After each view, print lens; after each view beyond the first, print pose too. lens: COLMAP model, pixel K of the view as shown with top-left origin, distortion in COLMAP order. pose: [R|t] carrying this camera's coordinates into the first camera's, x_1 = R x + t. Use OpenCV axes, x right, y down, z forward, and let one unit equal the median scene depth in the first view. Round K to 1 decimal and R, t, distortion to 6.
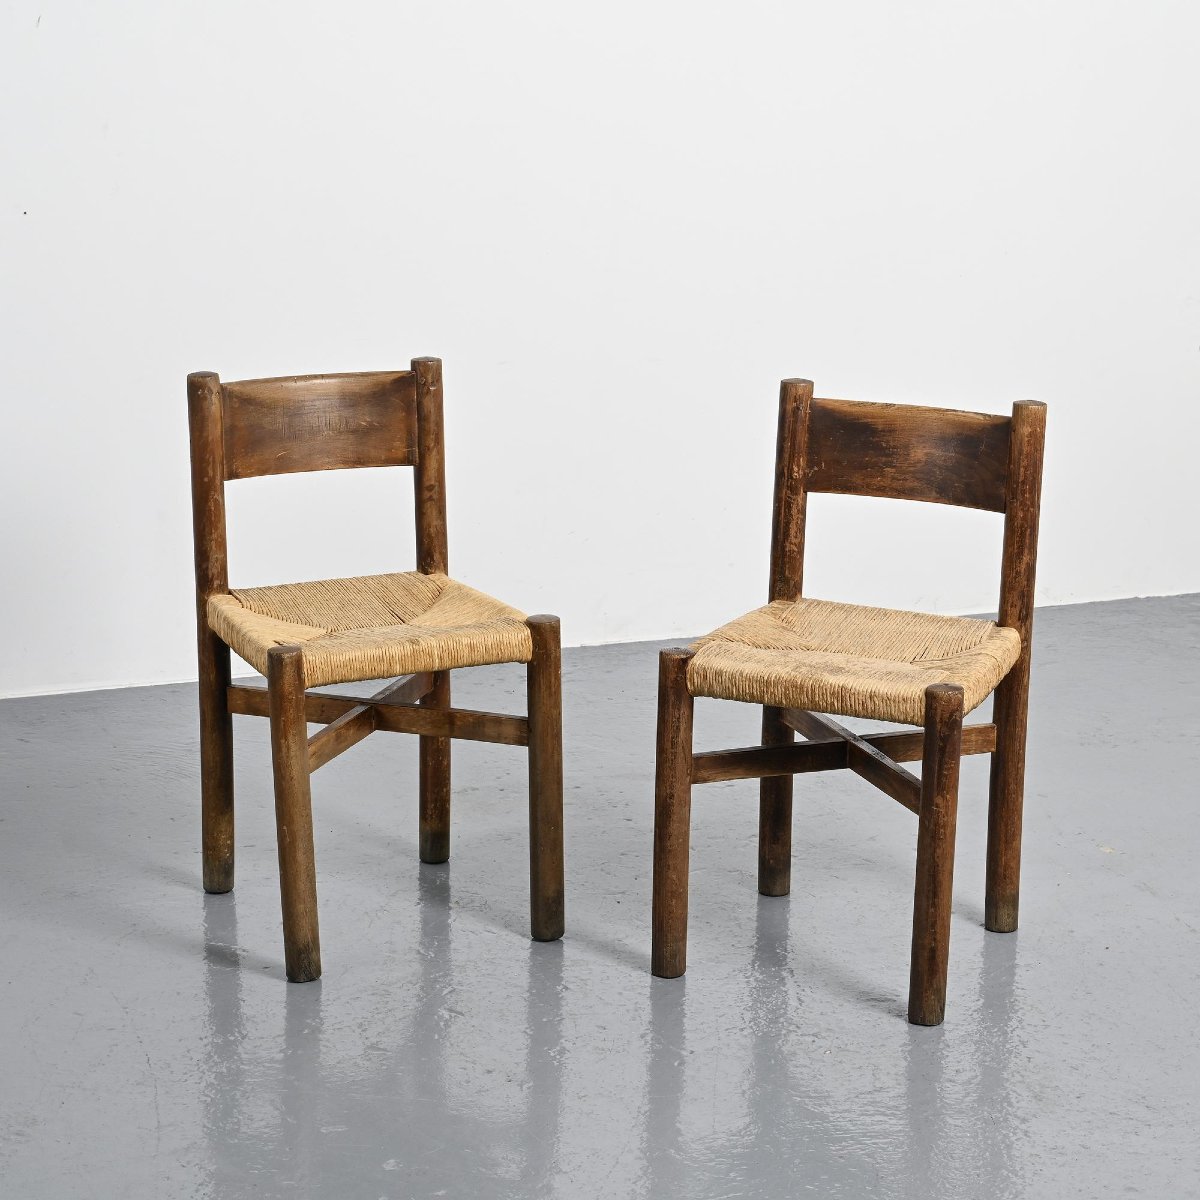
lens RADIAL K [[2963.2, 0, 600.0], [0, 2963.2, 600.0], [0, 0, 1]] dist [-0.014468, 0.214565]
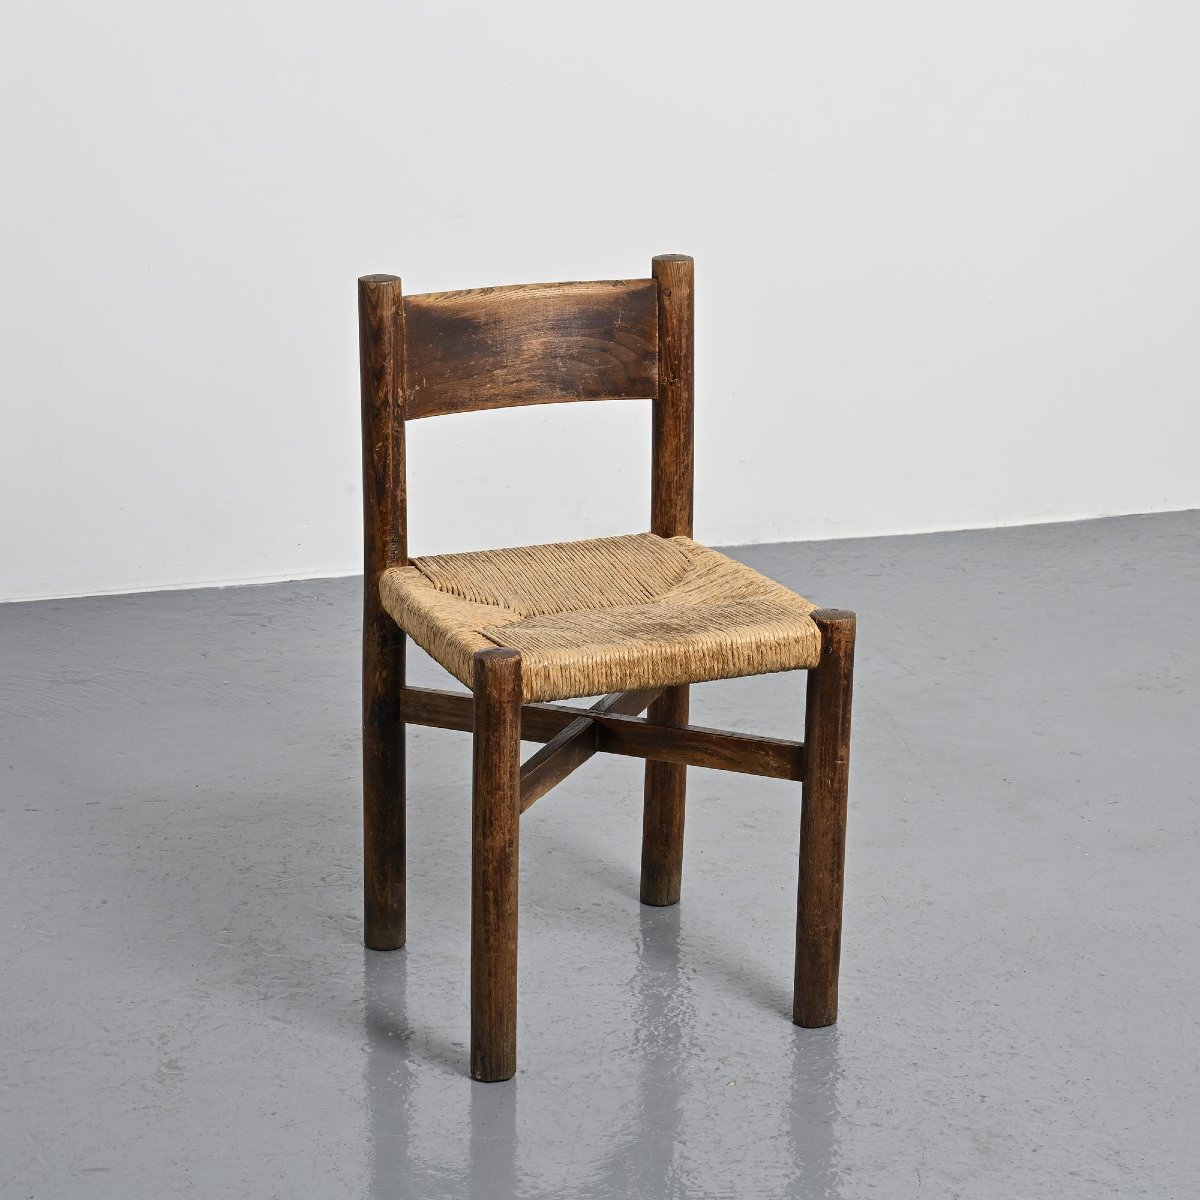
lens RADIAL K [[3300.4, 0, 600.0], [0, 3300.4, 600.0], [0, 0, 1]] dist [0.008002, -0.210414]
pose [[0.672668, -0.220105, 0.706450, -0.518107], [0.182432, 0.974594, 0.129941, -0.094827], [-0.717103, 0.041472, 0.695732, 0.384706]]
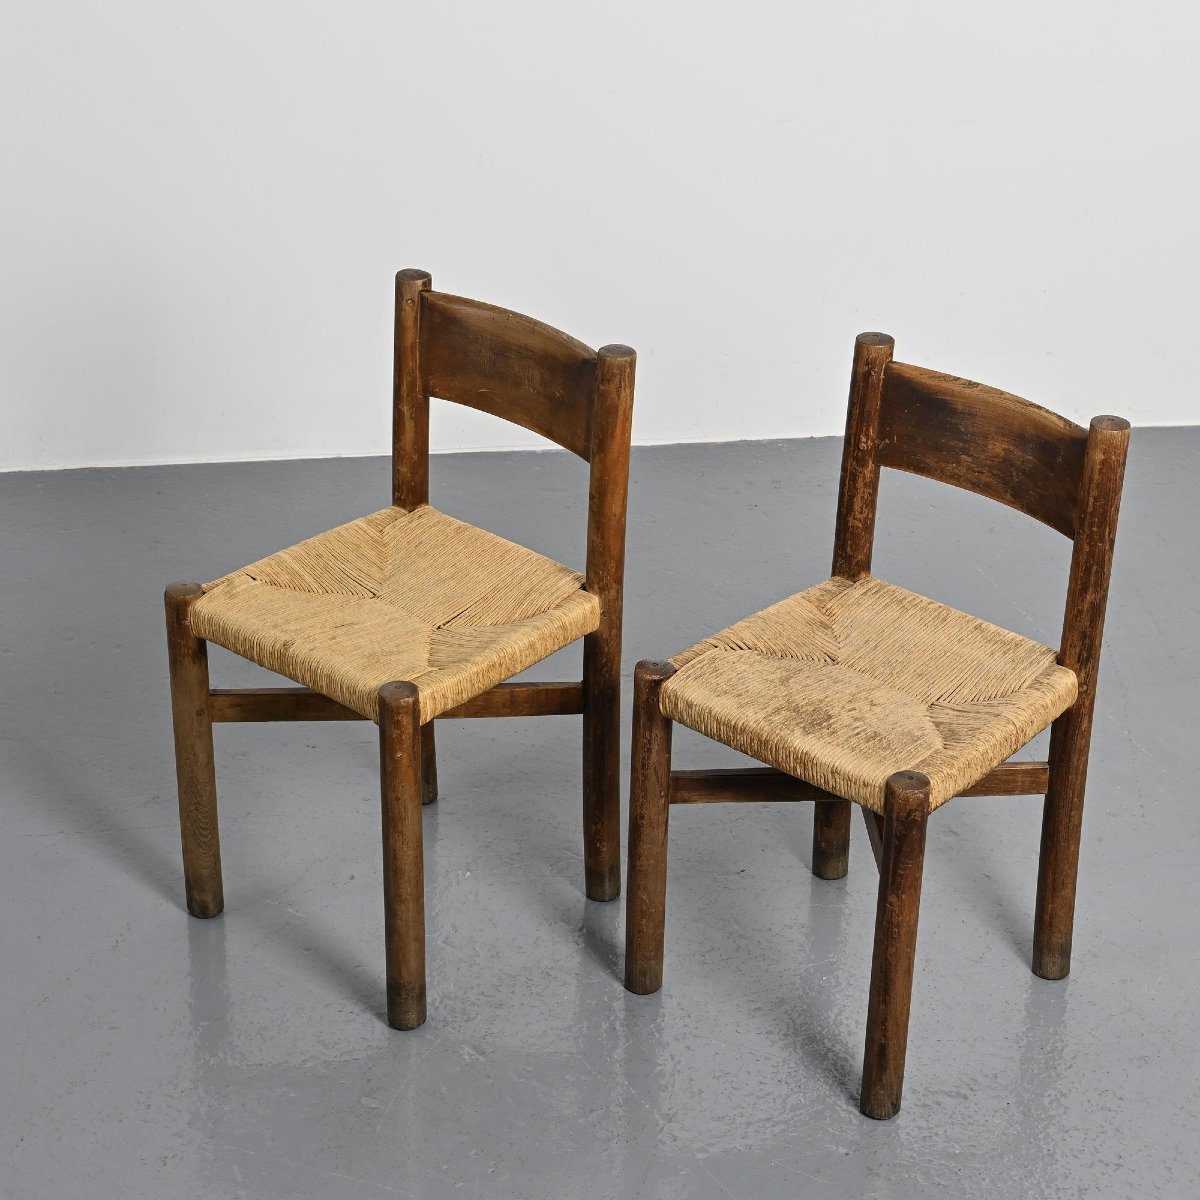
lens RADIAL K [[3300.4, 0, 600.0], [0, 3300.4, 600.0], [0, 0, 1]] dist [0.008002, -0.210414]
pose [[0.958129, 0.139661, -0.249966, 0.243851], [-0.076771, 0.966318, 0.245635, -0.233525], [0.275852, -0.216159, 0.936579, 0.069907]]
